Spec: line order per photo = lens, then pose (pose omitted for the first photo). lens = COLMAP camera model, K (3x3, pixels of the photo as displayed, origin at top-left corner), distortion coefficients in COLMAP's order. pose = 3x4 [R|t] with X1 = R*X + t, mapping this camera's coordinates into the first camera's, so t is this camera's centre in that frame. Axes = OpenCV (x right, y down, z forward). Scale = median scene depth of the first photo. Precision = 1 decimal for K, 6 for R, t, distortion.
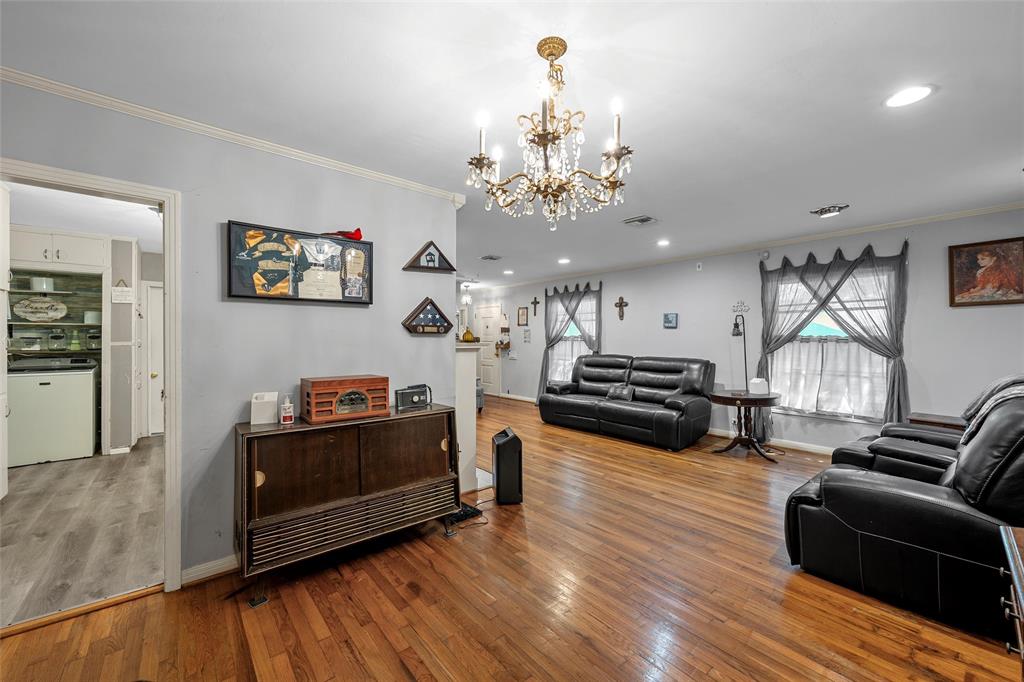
lens RADIAL K [[411.0, 0, 515.6], [0, 411.0, 342.2], [0, 0, 1]] dist [-0.000007, -0.000315]
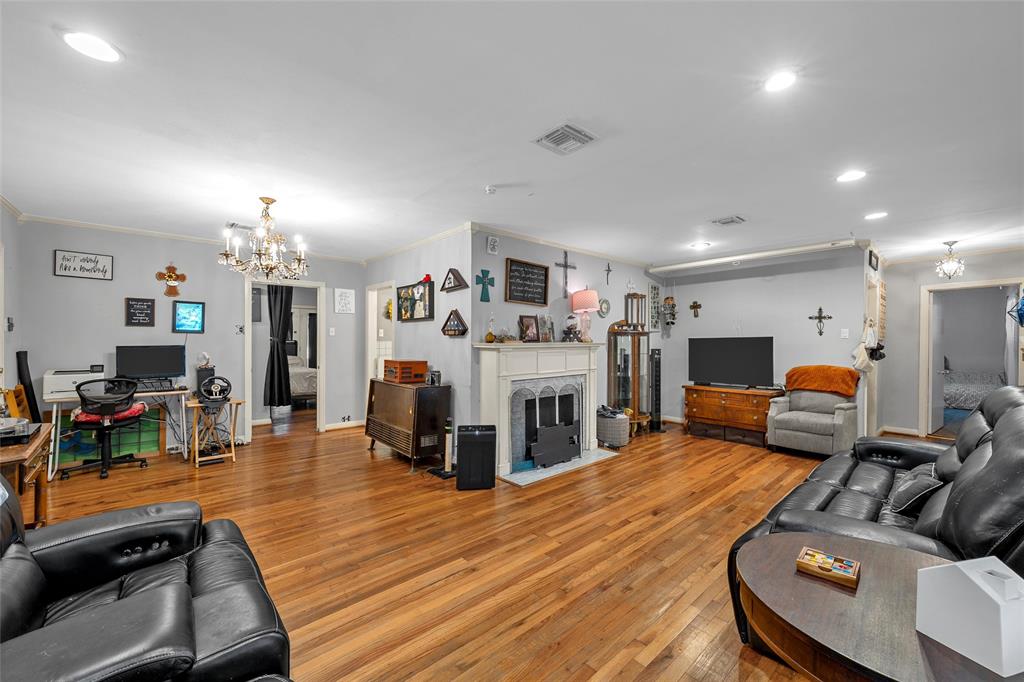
lens RADIAL K [[411.0, 0, 515.6], [0, 411.0, 342.2], [0, 0, 1]] dist [-0.000007, -0.000315]
pose [[0.000958, 0.005187, -0.999986, 1.171349], [-0.011769, 0.999917, 0.005176, -0.008904], [0.999930, 0.011764, 0.001019, 1.217515]]
